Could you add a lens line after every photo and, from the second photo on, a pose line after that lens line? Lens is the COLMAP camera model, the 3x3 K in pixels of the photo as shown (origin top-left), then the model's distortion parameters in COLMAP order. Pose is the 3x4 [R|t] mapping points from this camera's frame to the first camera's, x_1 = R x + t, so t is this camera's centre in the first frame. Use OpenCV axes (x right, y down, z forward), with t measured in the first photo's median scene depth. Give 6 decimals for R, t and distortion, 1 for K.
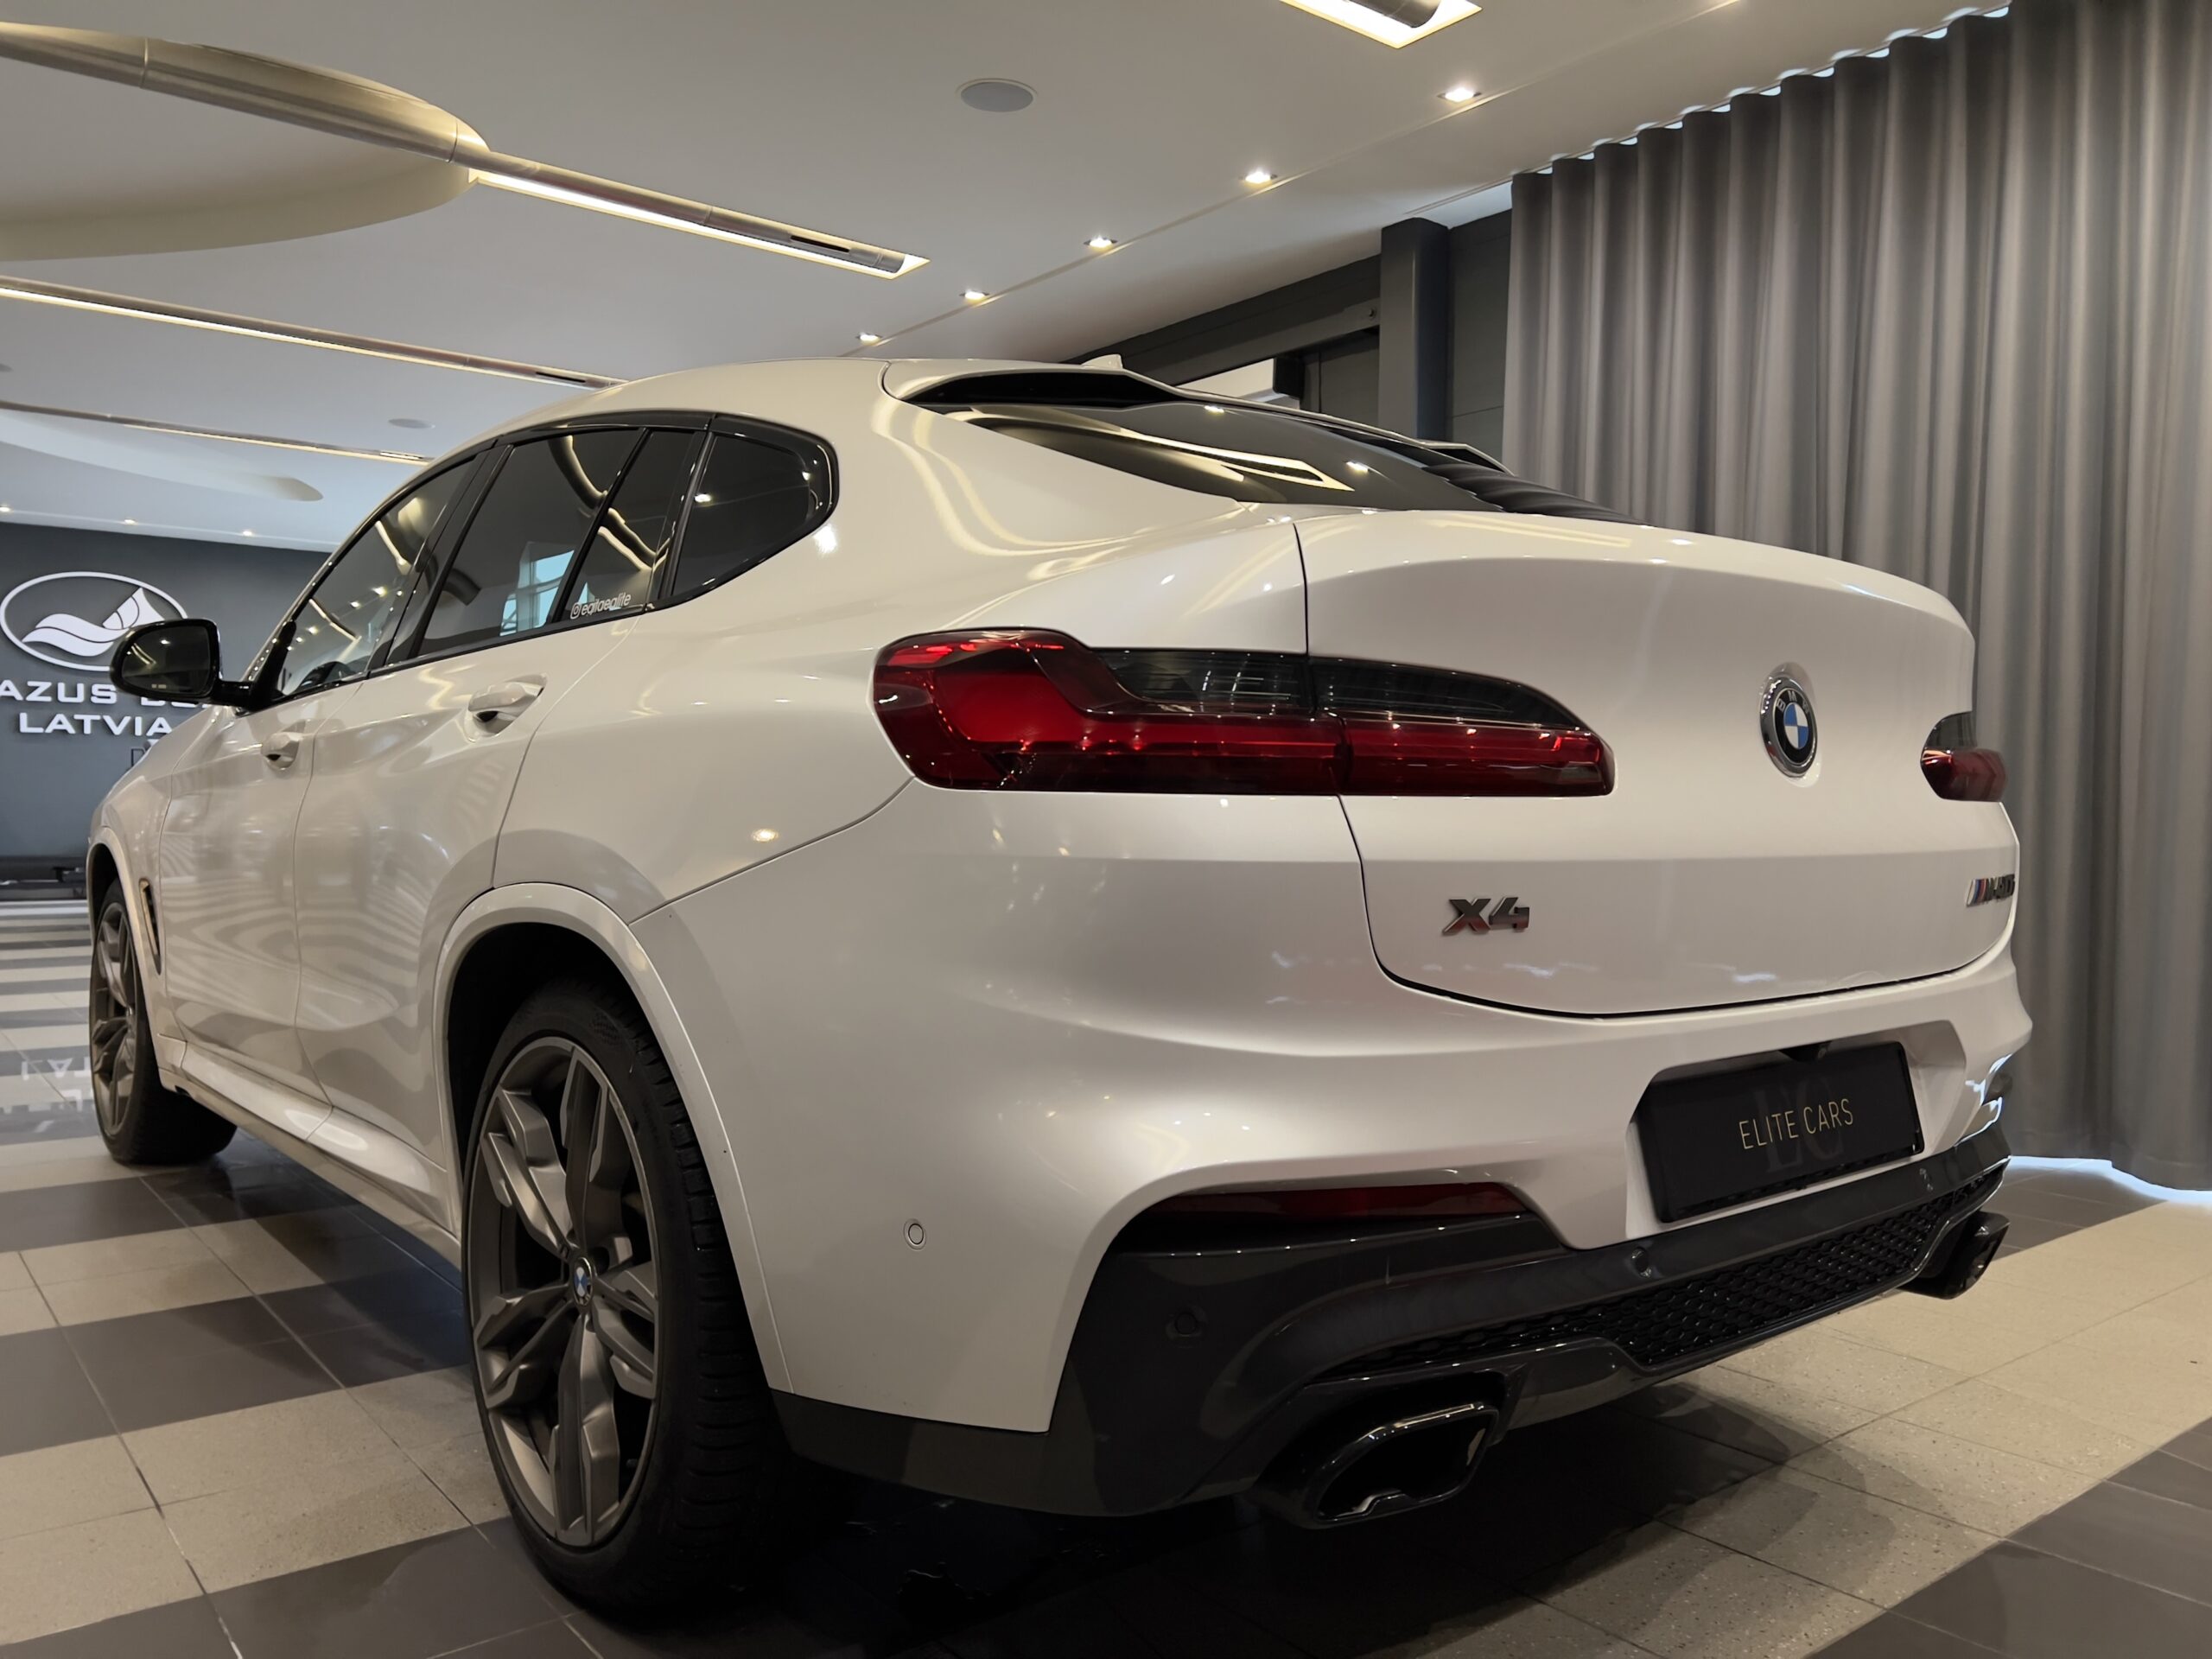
lens RADIAL K [[1704.0, 0, 1110.1], [0, 1704.0, 839.8], [0, 0, 1]] dist [0.052181, -0.078618]
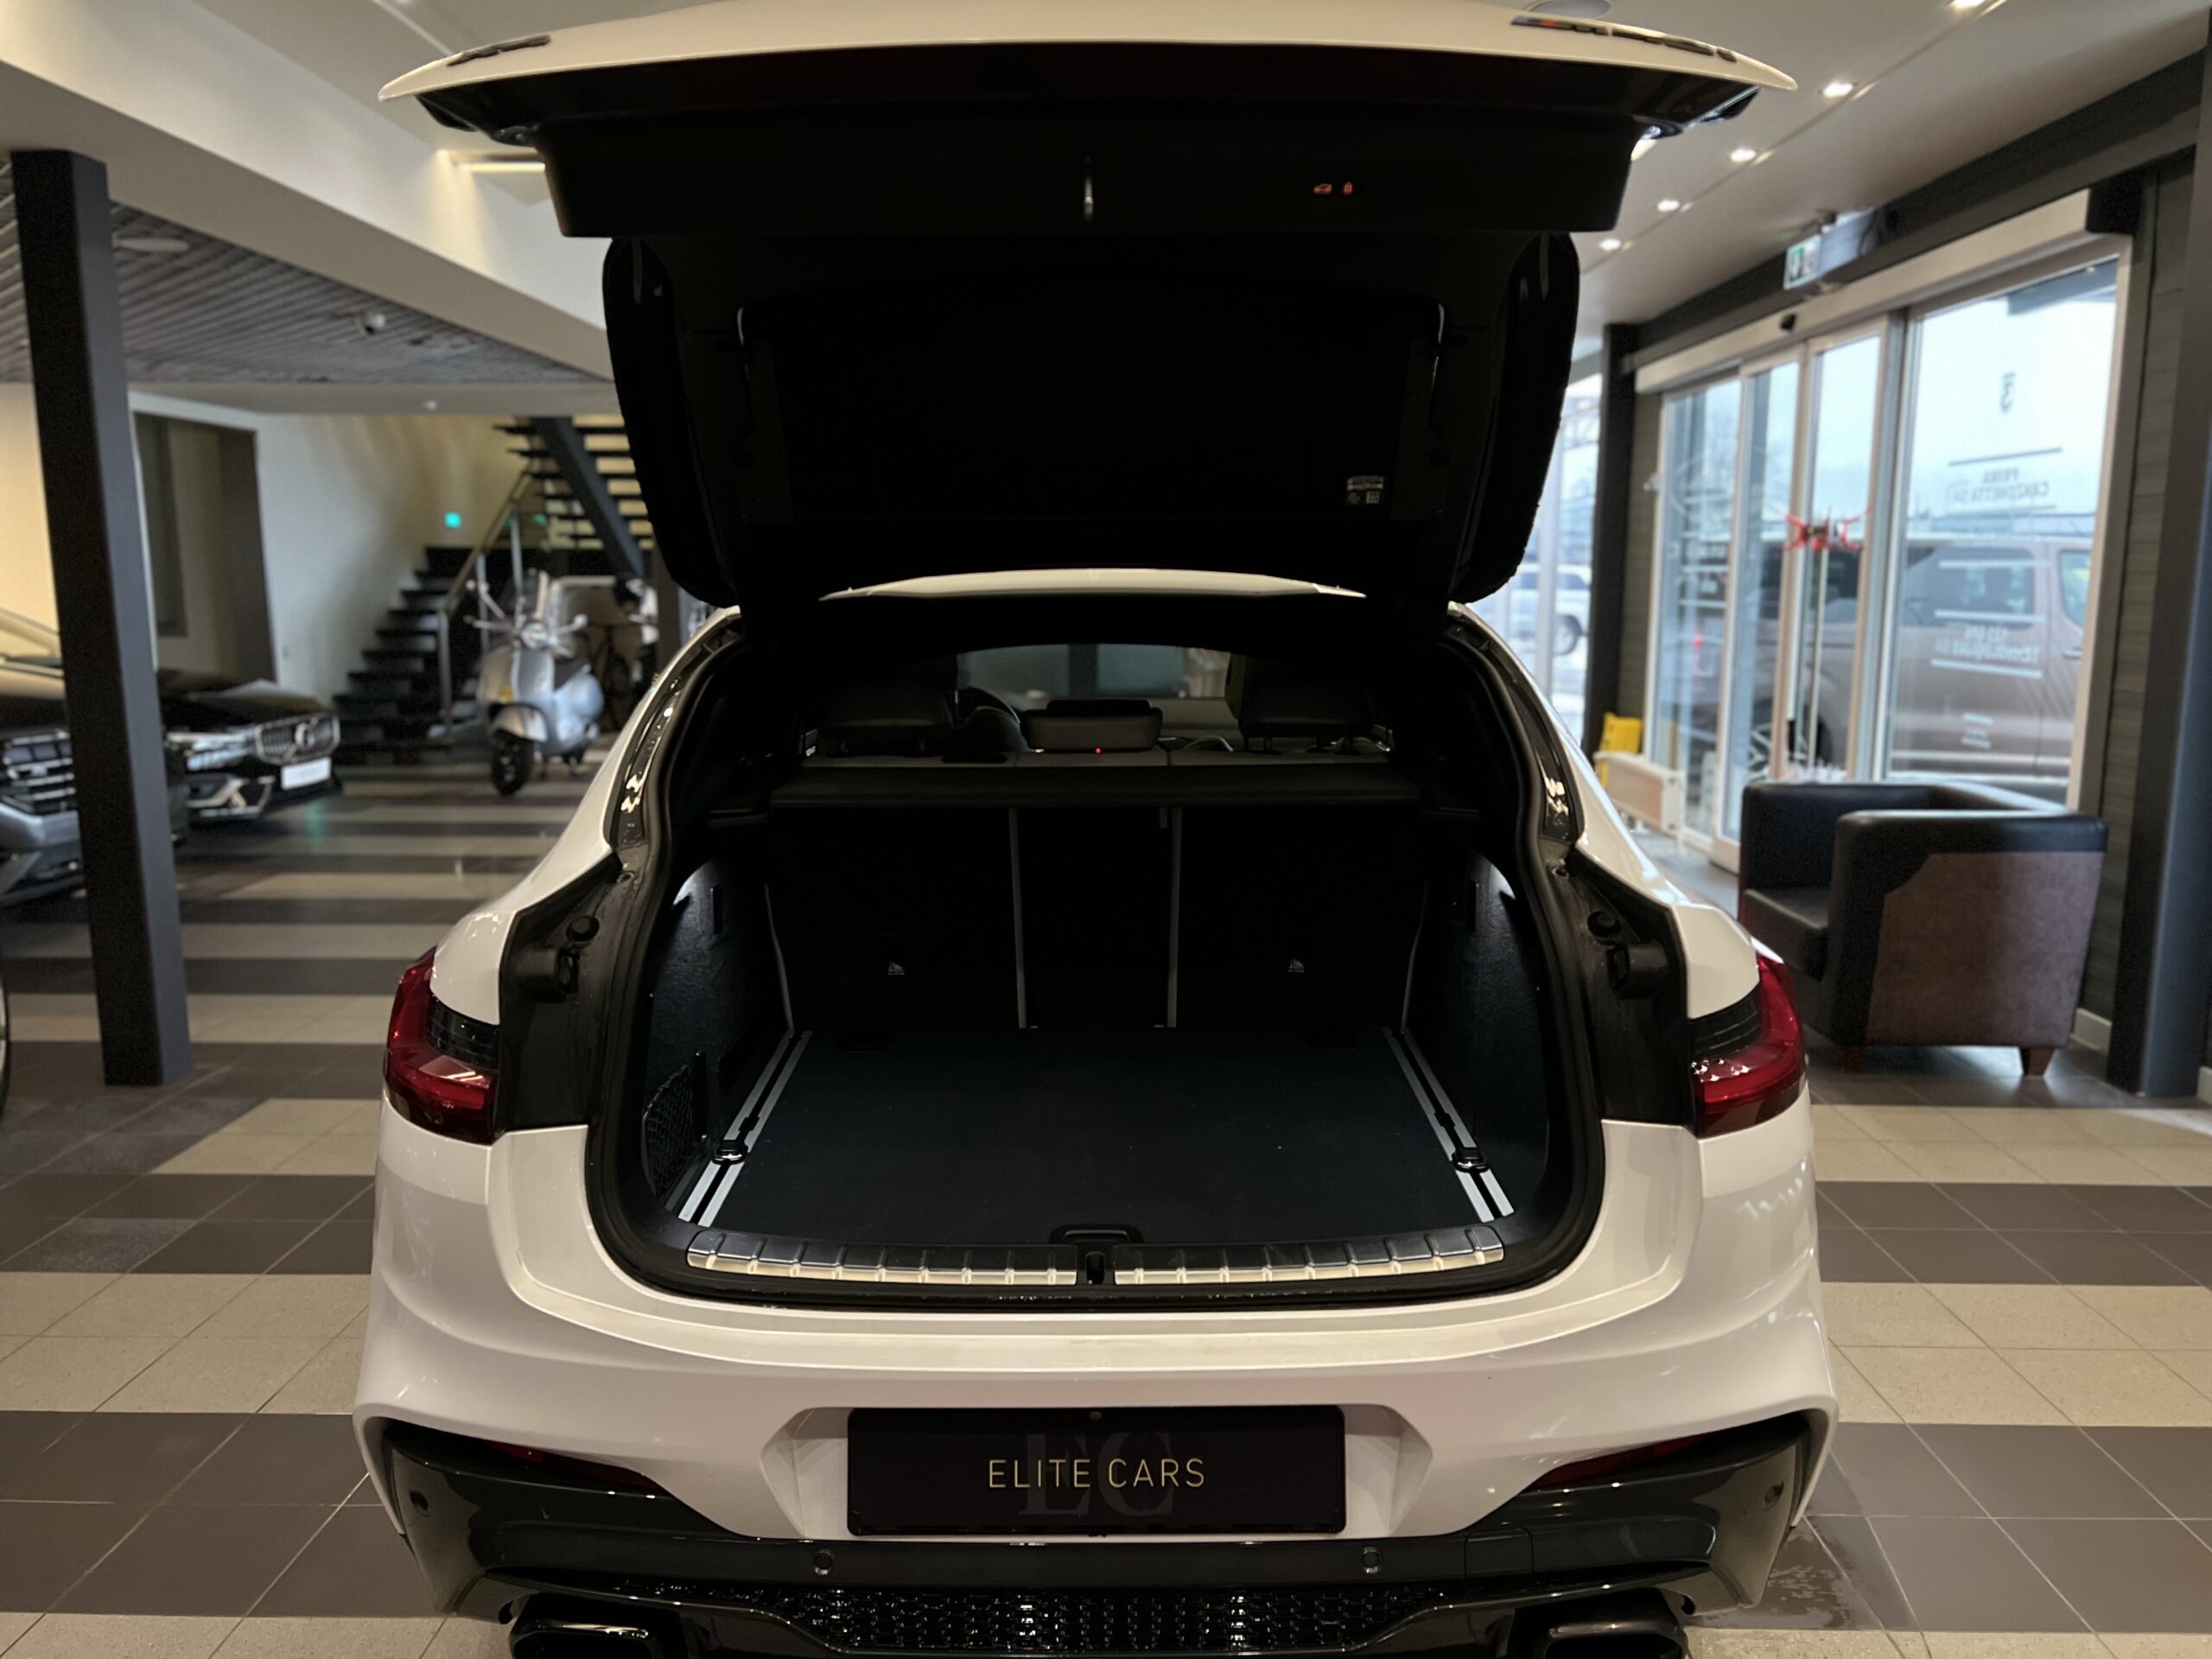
lens RADIAL K [[1704.0, 0, 1099.6], [0, 1704.0, 806.8], [0, 0, 1]] dist [0.052181, -0.078618]
pose [[0.766984, 0.080995, -0.636534, 1.049525], [-0.002744, 0.992406, 0.122971, -0.359706], [0.641660, -0.092570, 0.761382, 0.282090]]
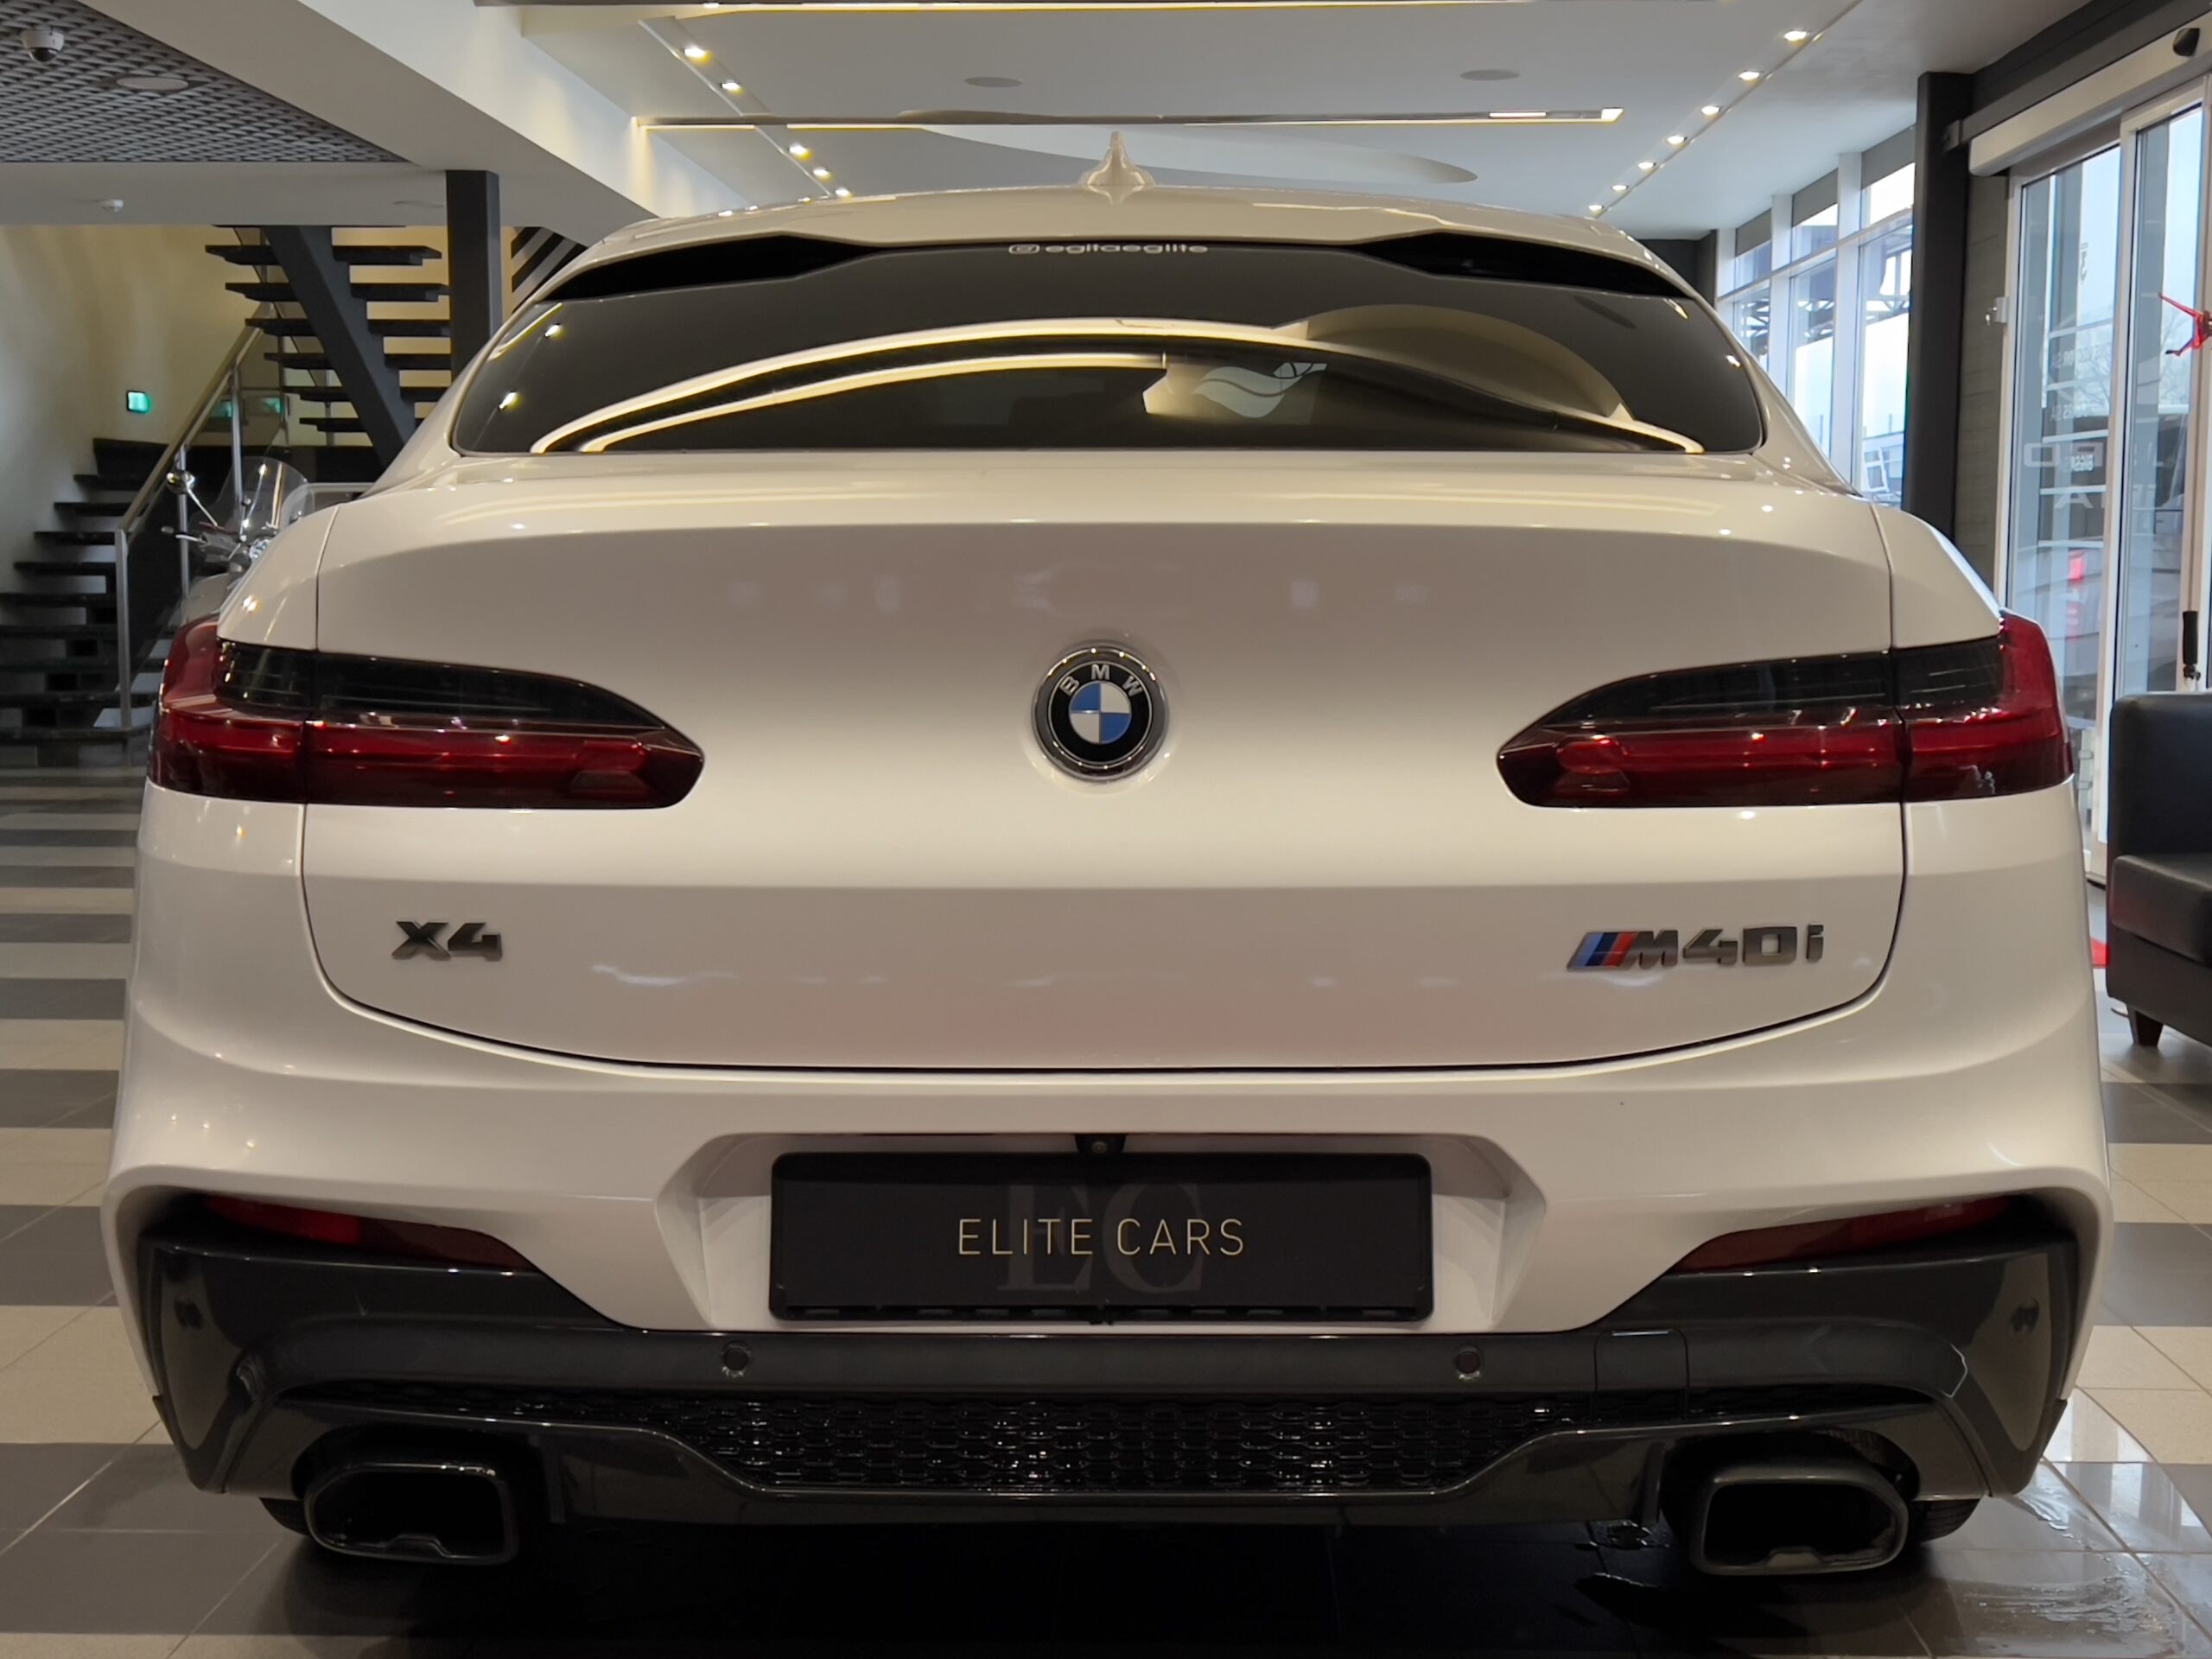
lens RADIAL K [[2845.3, 0, 1102.2], [0, 2845.3, 844.1], [0, 0, 1]] dist [0.047502, 0.000000]
pose [[0.756048, 0.043529, -0.653067, 1.261272], [-0.006746, 0.998251, 0.058727, -0.084989], [0.654481, -0.039995, 0.755020, 0.060491]]
